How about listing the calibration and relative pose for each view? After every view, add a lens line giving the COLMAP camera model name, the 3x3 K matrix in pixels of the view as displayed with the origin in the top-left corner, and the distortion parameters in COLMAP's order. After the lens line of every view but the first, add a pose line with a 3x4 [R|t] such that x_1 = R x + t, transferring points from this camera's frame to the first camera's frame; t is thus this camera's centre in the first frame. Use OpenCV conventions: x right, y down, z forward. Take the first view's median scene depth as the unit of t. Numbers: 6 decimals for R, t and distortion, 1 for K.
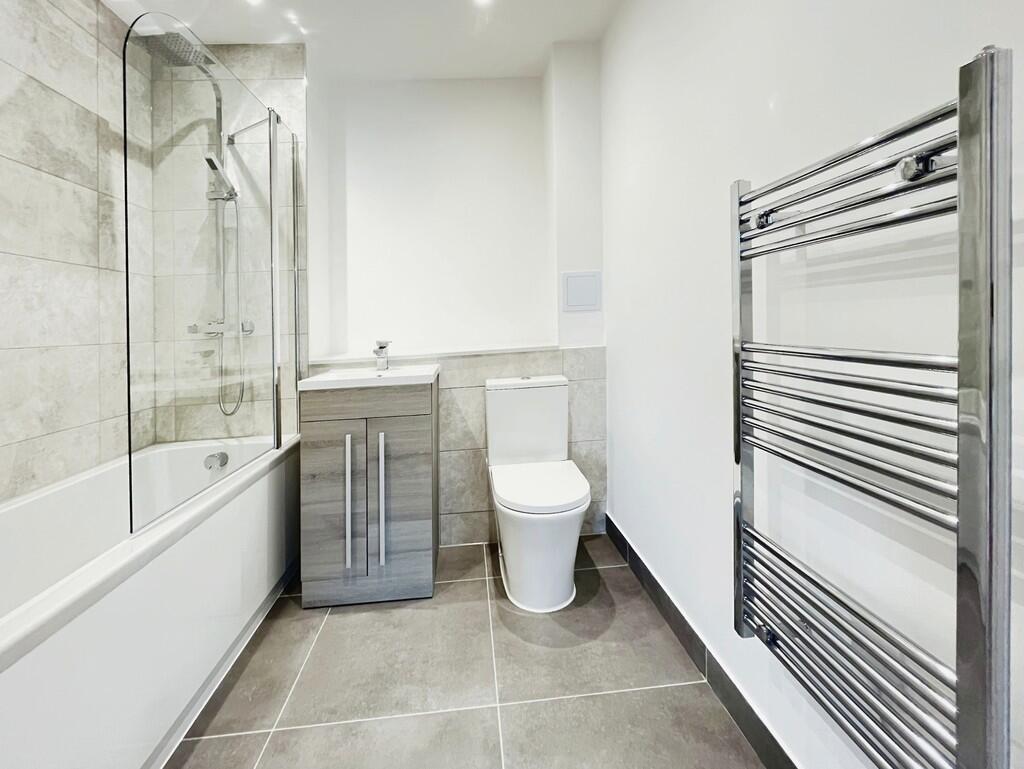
lens RADIAL K [[429.3, 0, 508.5], [0, 429.3, 366.2], [0, 0, 1]] dist [-0.002226, -0.000053]
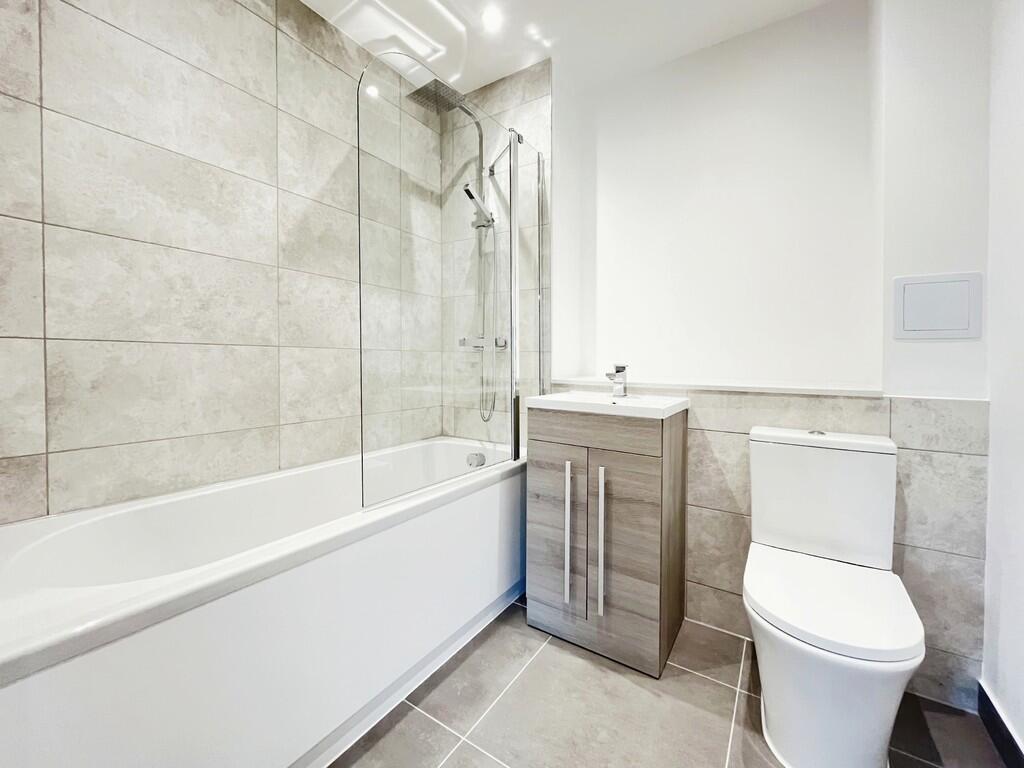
lens RADIAL K [[429.3, 0, 508.5], [0, 429.3, 365.7], [0, 0, 1]] dist [-0.002226, -0.000053]
pose [[0.787510, 0.071877, -0.612096, 0.069419], [-0.112587, 0.993241, -0.028218, -0.004745], [0.605931, 0.091136, 0.790280, 0.146986]]
